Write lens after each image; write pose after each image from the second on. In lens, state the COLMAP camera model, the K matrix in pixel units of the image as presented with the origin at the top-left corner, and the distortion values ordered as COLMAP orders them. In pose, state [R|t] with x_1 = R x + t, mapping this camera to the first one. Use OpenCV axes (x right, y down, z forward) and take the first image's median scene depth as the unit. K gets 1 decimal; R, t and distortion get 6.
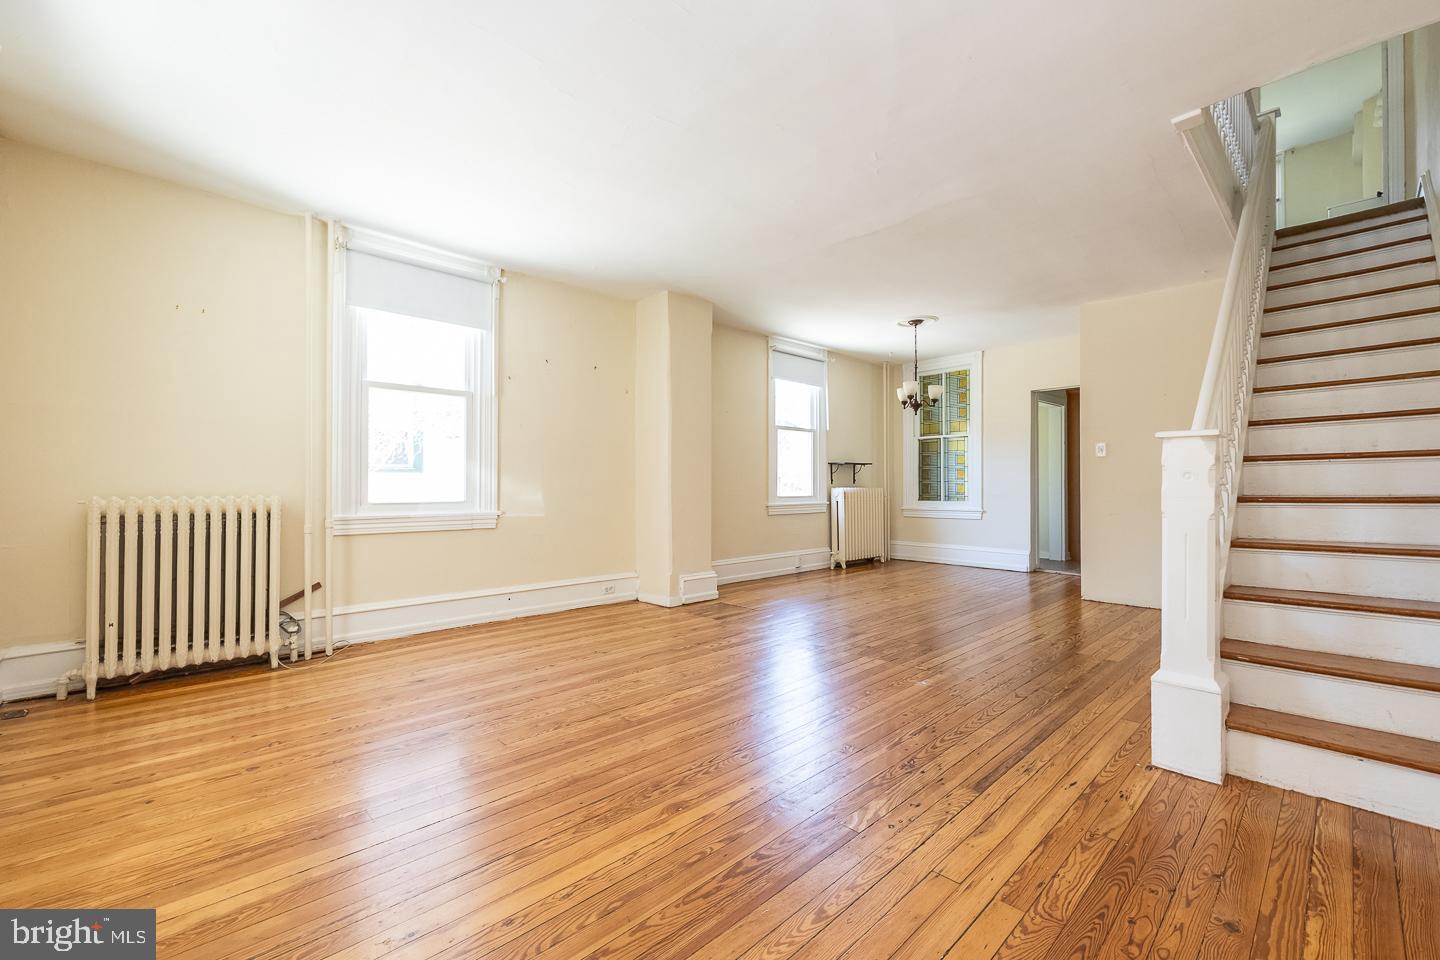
lens RADIAL K [[590.7, 0, 720.0], [0, 590.7, 480.0], [0, 0, 1]] dist [-0.003036, 0.000079]
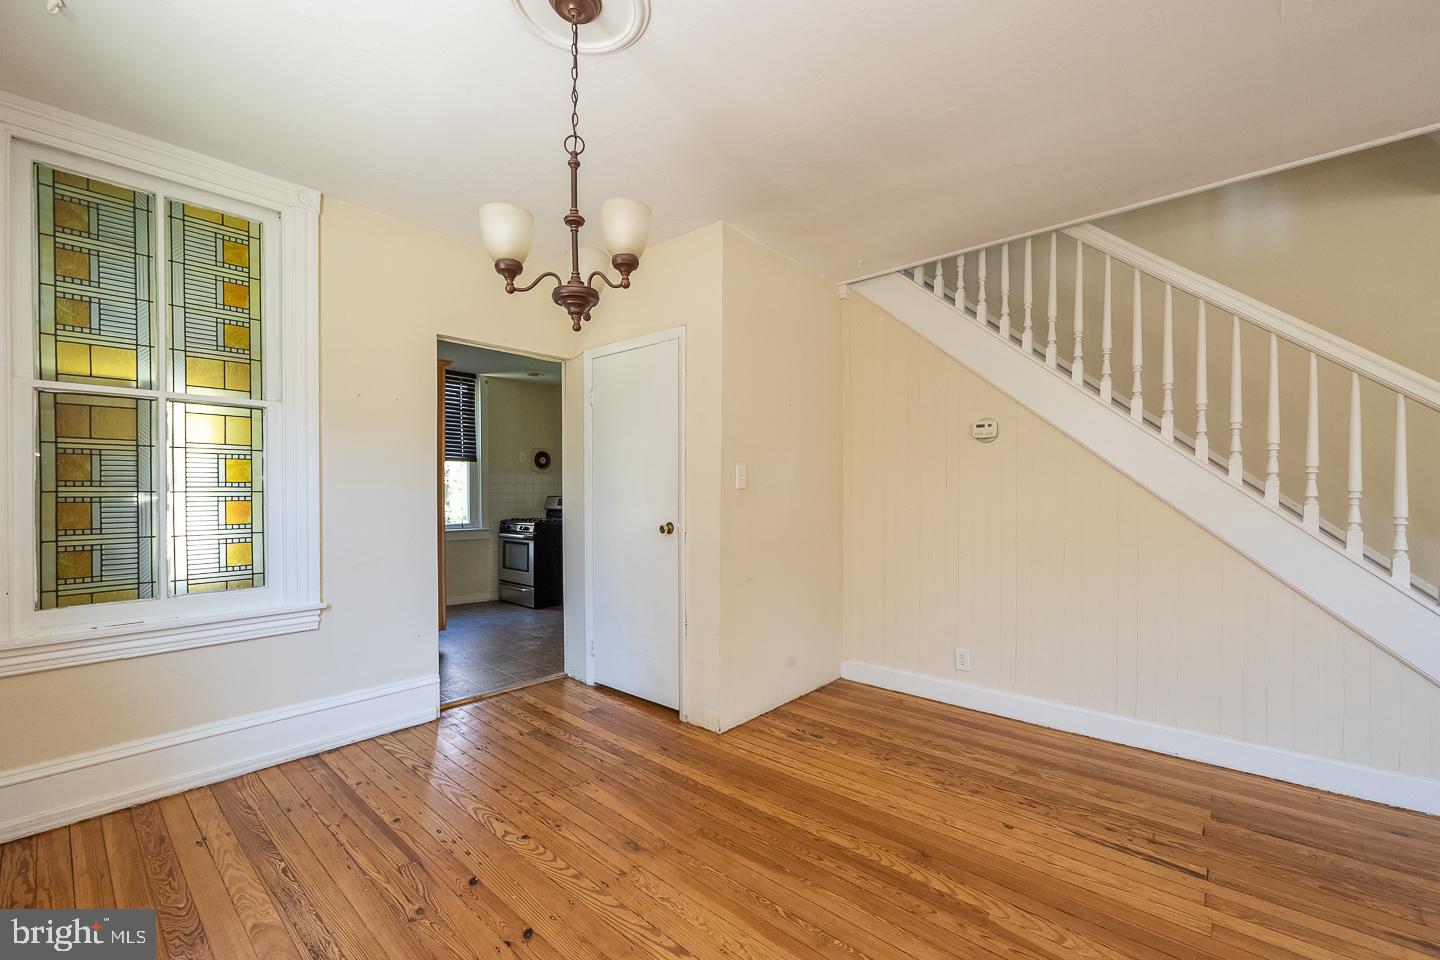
lens RADIAL K [[585.8, 0, 732.7], [0, 585.8, 497.0], [0, 0, 1]] dist [-0.003258, -0.000291]
pose [[-0.109832, -0.009108, 0.993908, 0.080707], [-0.008978, 0.999926, 0.008172, -0.064361], [-0.993910, -0.008025, -0.109906, 1.937809]]
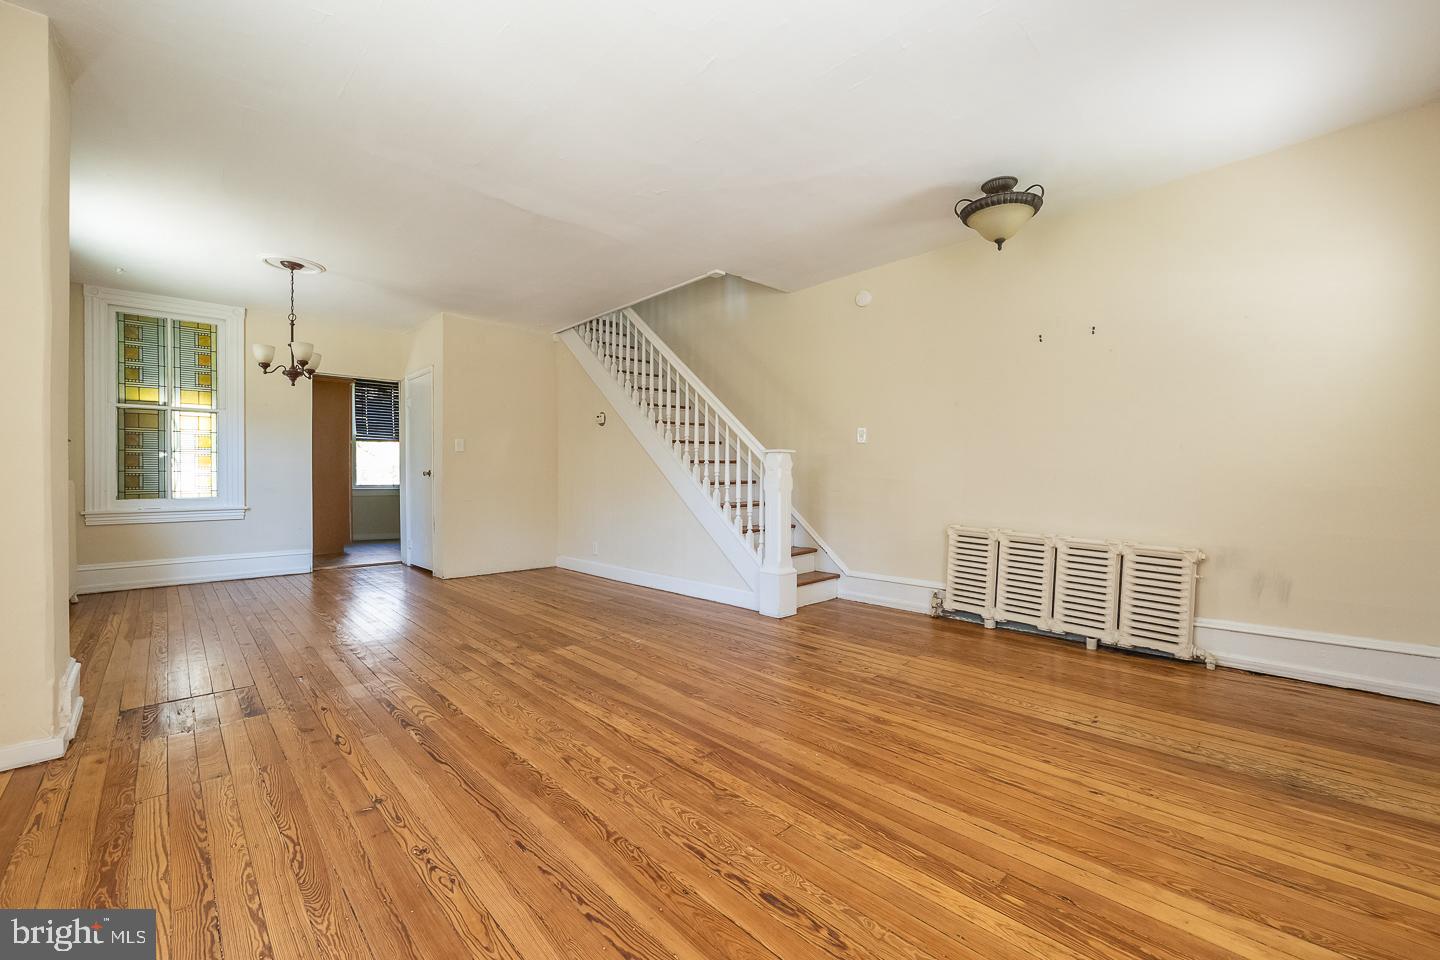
lens RADIAL K [[584.7, 0, 726.9], [0, 584.7, 480.7], [0, 0, 1]] dist [-0.002638, -0.000065]
pose [[-0.017104, -0.005321, 0.999840, -0.897554], [-0.007408, 0.999959, 0.005195, 0.013593], [-0.999826, -0.007318, -0.017143, 0.903755]]
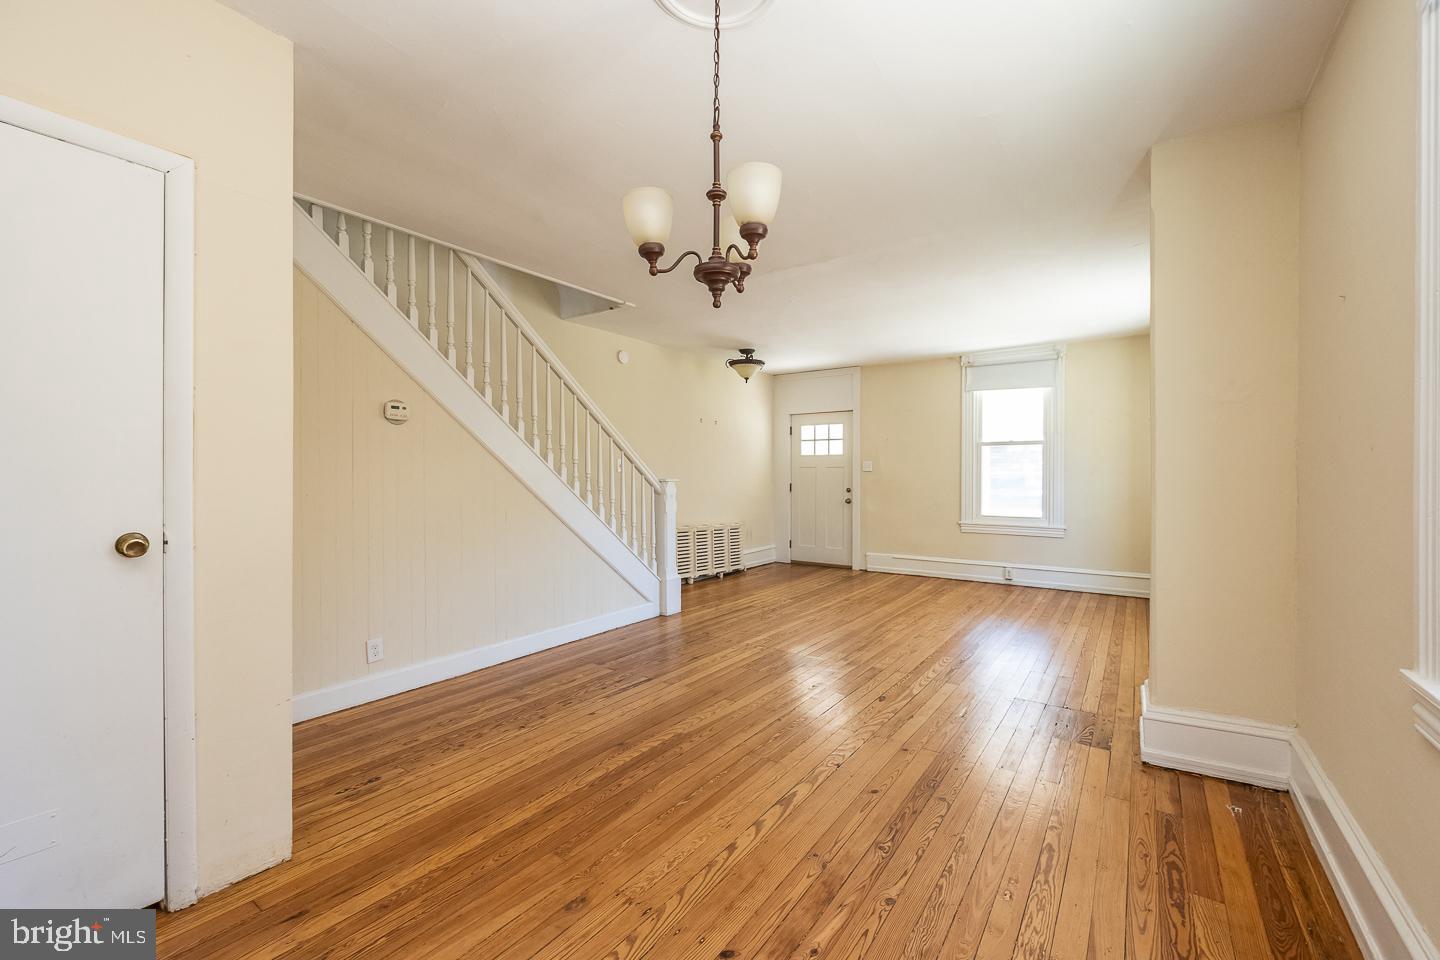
lens RADIAL K [[584.7, 0, 726.9], [0, 584.7, 480.7], [0, 0, 1]] dist [-0.002638, -0.000065]
pose [[-0.978868, 0.004405, -0.204444, 0.777282], [0.004633, 0.999989, -0.000636, -0.051563], [0.204439, -0.001569, -0.978878, 2.584483]]
